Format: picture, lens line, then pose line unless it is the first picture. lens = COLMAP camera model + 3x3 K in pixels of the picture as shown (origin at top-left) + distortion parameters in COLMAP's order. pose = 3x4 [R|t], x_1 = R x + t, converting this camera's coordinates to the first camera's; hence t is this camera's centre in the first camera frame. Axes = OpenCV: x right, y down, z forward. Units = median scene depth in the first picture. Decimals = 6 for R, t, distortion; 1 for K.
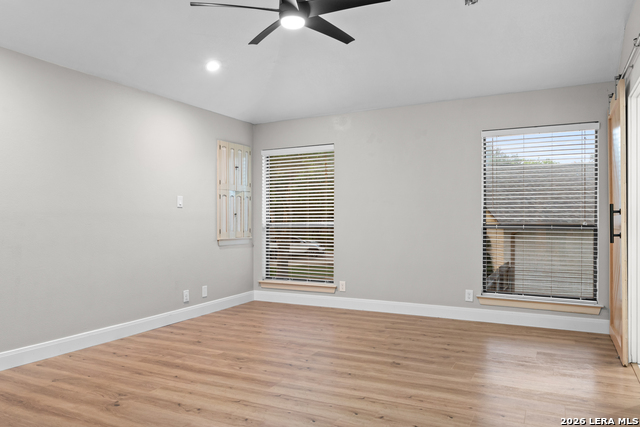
lens RADIAL K [[472.0, 0, 320.3], [0, 472.0, 215.0], [0, 0, 1]] dist [-0.005527, 0.008784]
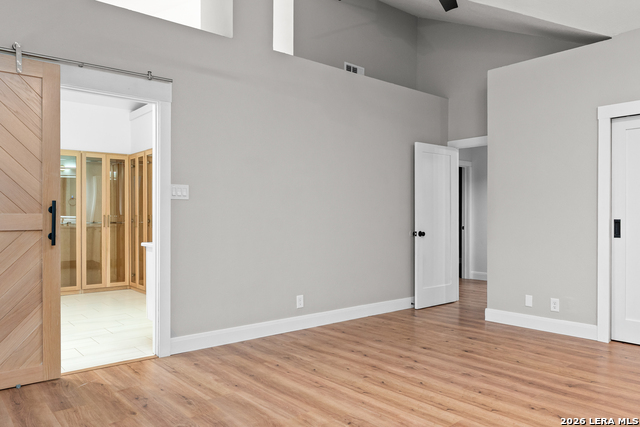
lens RADIAL K [[472.0, 0, 319.5], [0, 472.0, 214.7], [0, 0, 1]] dist [-0.005527, 0.008784]
pose [[-0.926119, 0.003432, 0.377217, -0.207036], [-0.001662, 0.999912, -0.013178, 0.016254], [-0.377229, -0.012832, -0.926031, 1.996476]]
